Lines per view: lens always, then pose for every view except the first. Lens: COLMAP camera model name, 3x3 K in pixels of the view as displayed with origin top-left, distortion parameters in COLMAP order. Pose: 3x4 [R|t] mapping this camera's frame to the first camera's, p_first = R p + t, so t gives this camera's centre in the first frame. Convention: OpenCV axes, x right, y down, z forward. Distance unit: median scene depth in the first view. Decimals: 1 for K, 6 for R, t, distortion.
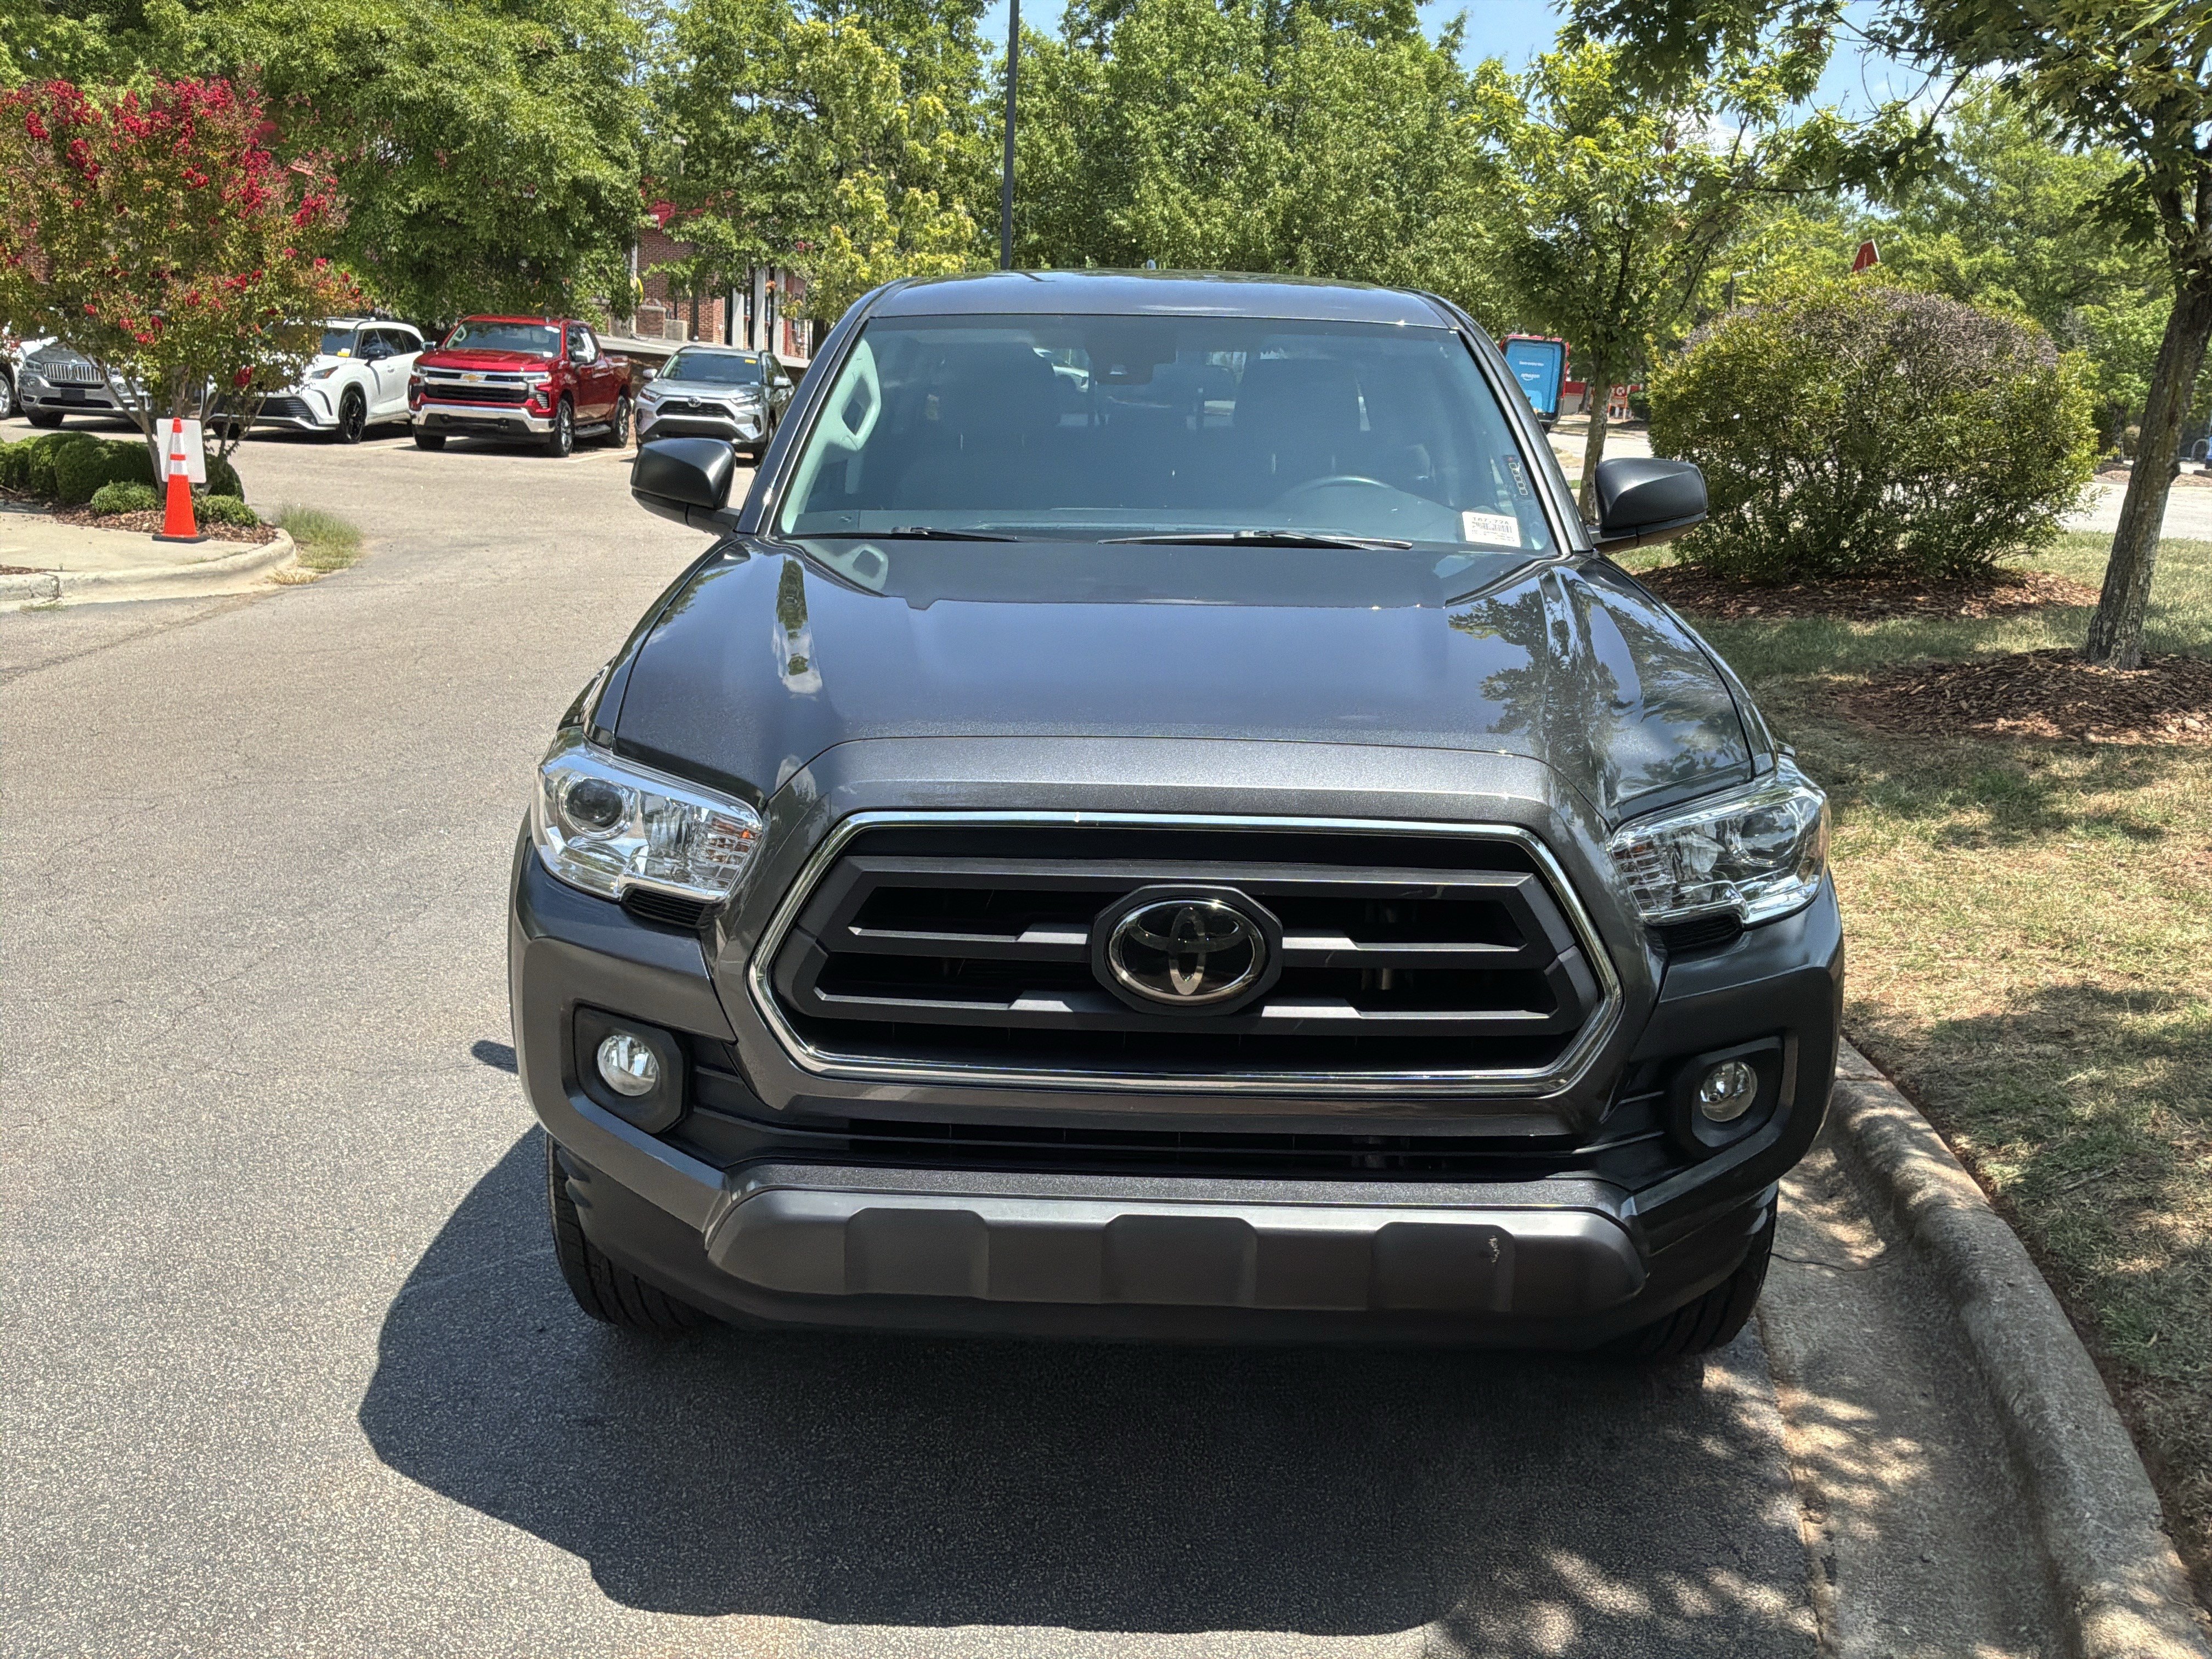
lens RADIAL K [[1854.9, 0, 1114.3], [0, 1854.9, 817.6], [0, 0, 1]] dist [0.081068, -0.170942]
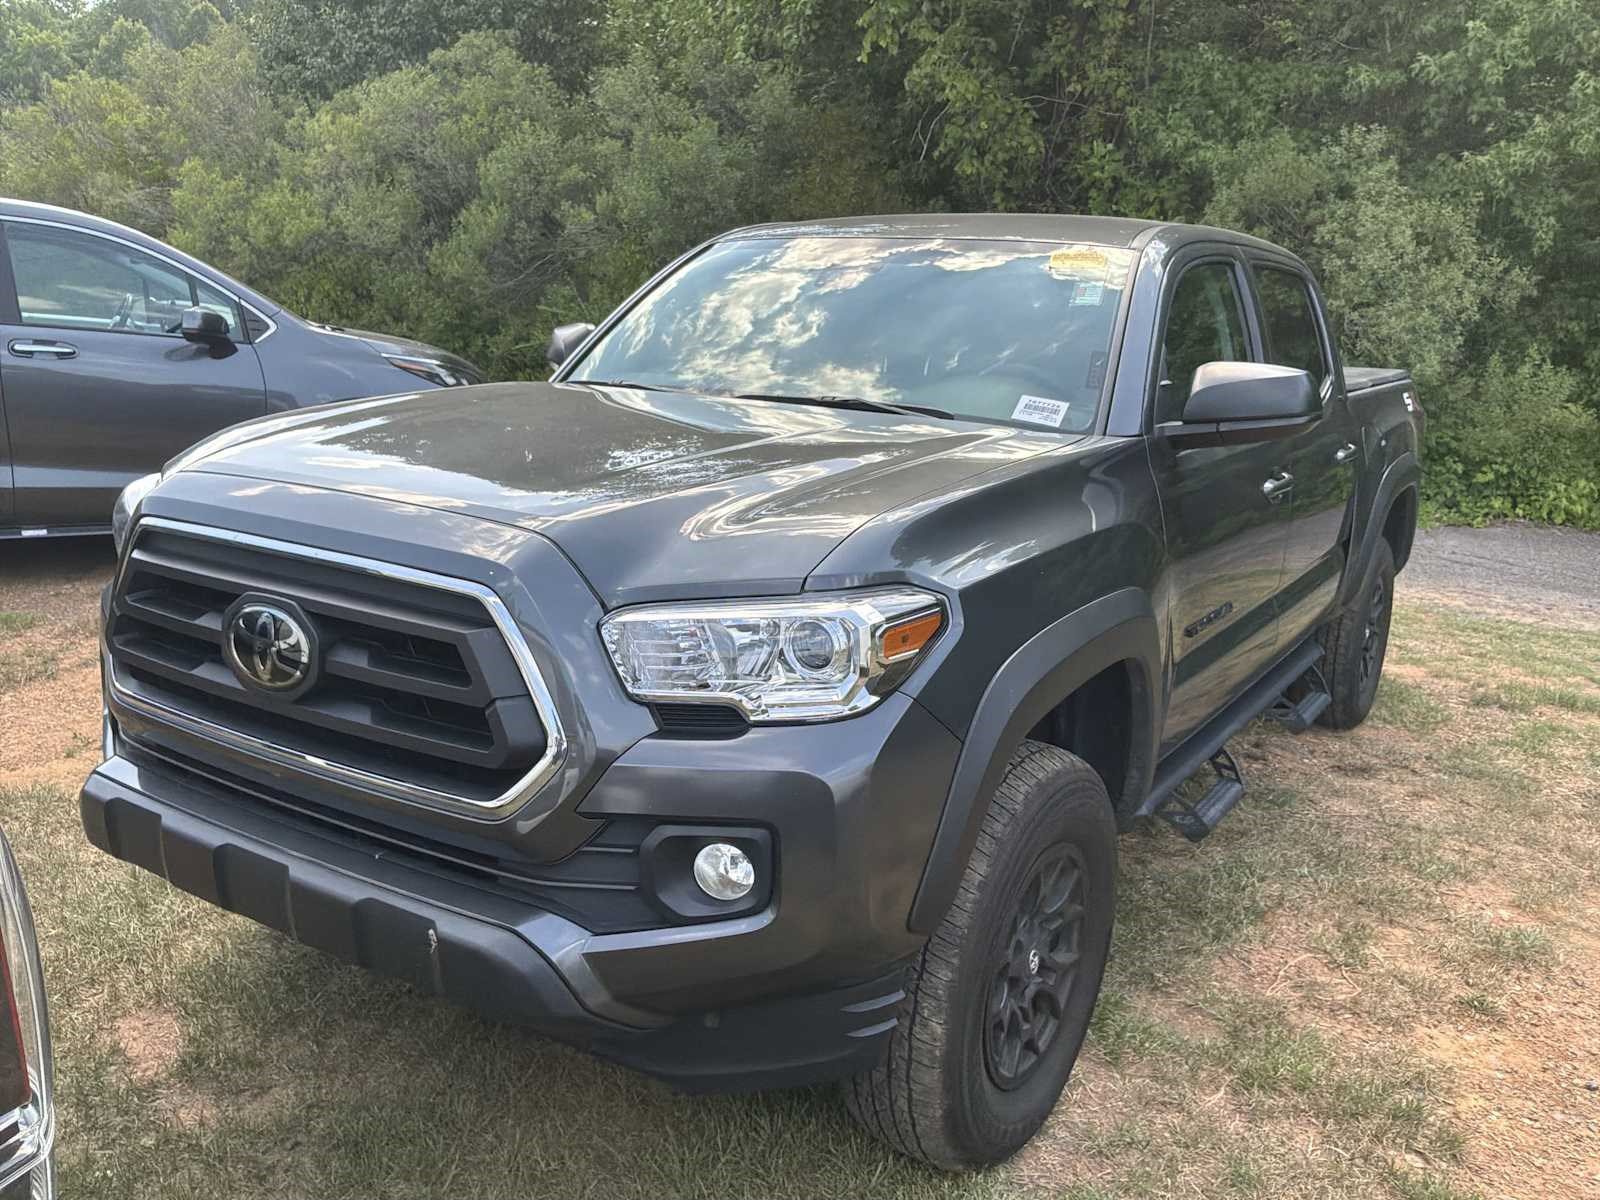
lens RADIAL K [[1341.7, 0, 808.2], [0, 1341.7, 602.2], [0, 0, 1]] dist [0.081068, -0.170942]
pose [[0.848745, 0.130981, -0.512325, 0.127652], [-0.162871, 0.986490, -0.017613, -0.000499], [0.503096, 0.098392, 0.858611, 0.058406]]
